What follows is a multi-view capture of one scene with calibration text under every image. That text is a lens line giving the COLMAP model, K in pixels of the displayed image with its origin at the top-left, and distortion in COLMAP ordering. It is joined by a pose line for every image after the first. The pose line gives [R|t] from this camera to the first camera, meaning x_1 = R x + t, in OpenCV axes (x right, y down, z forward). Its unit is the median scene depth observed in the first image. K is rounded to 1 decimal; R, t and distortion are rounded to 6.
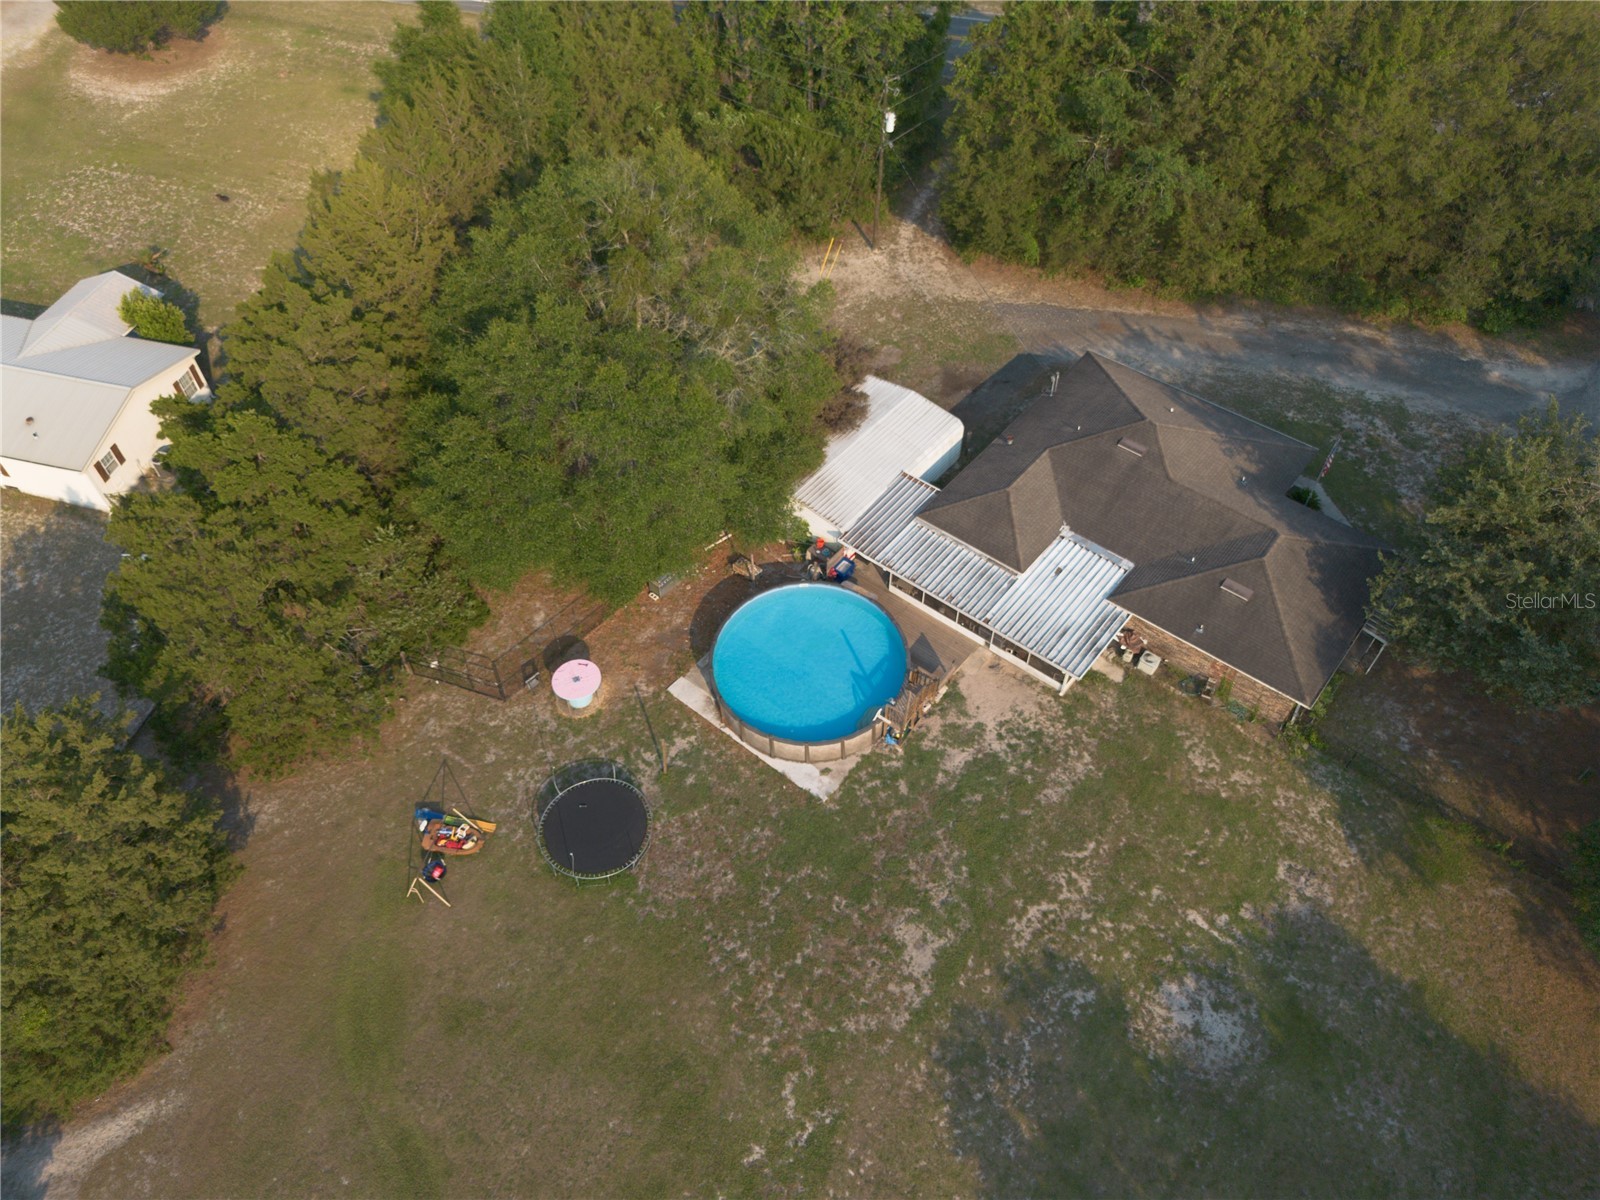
lens RADIAL K [[1130.4, 0, 796.9], [0, 1130.4, 598.7], [0, 0, 1]] dist [0.054783, -0.050638]
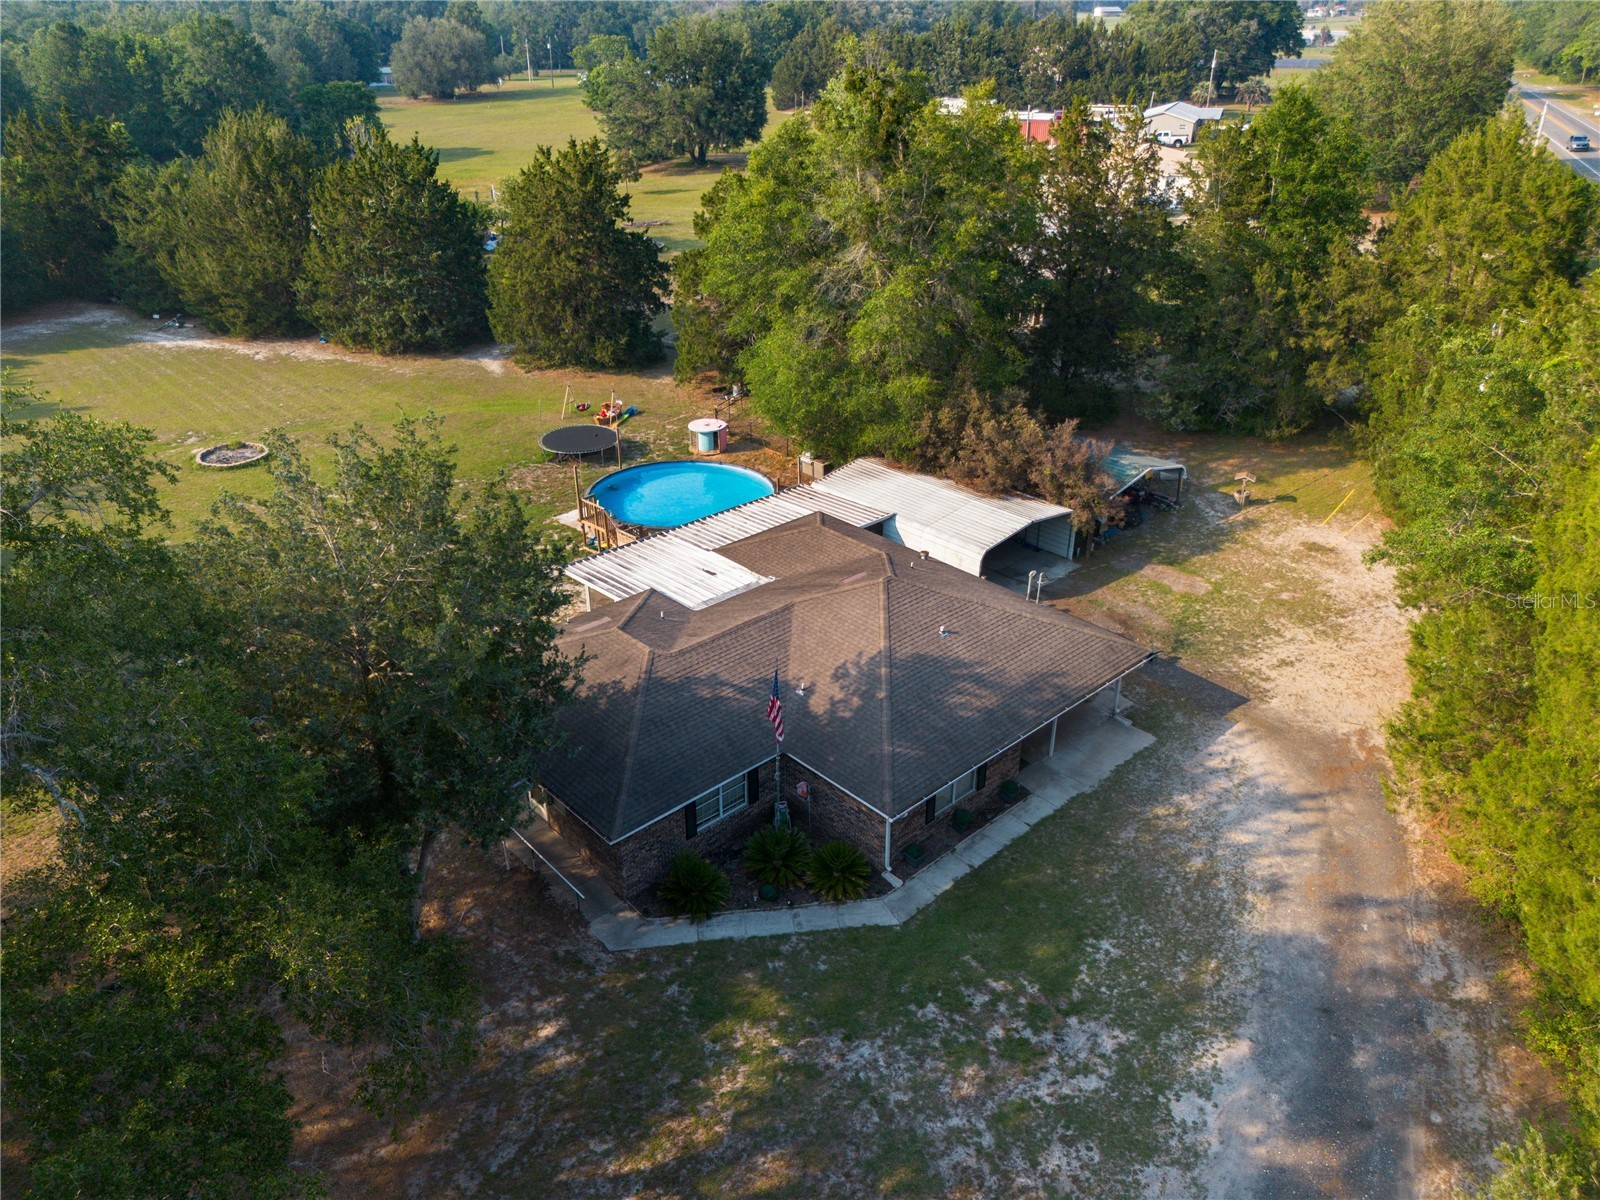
lens RADIAL K [[1130.4, 0, 796.9], [0, 1130.4, 598.7], [0, 0, 1]] dist [0.054783, -0.050638]
pose [[-0.142750, 0.466072, -0.873155, 0.987276], [-0.748759, 0.526087, 0.403228, -0.411246], [0.647289, 0.711343, 0.273876, 0.847773]]
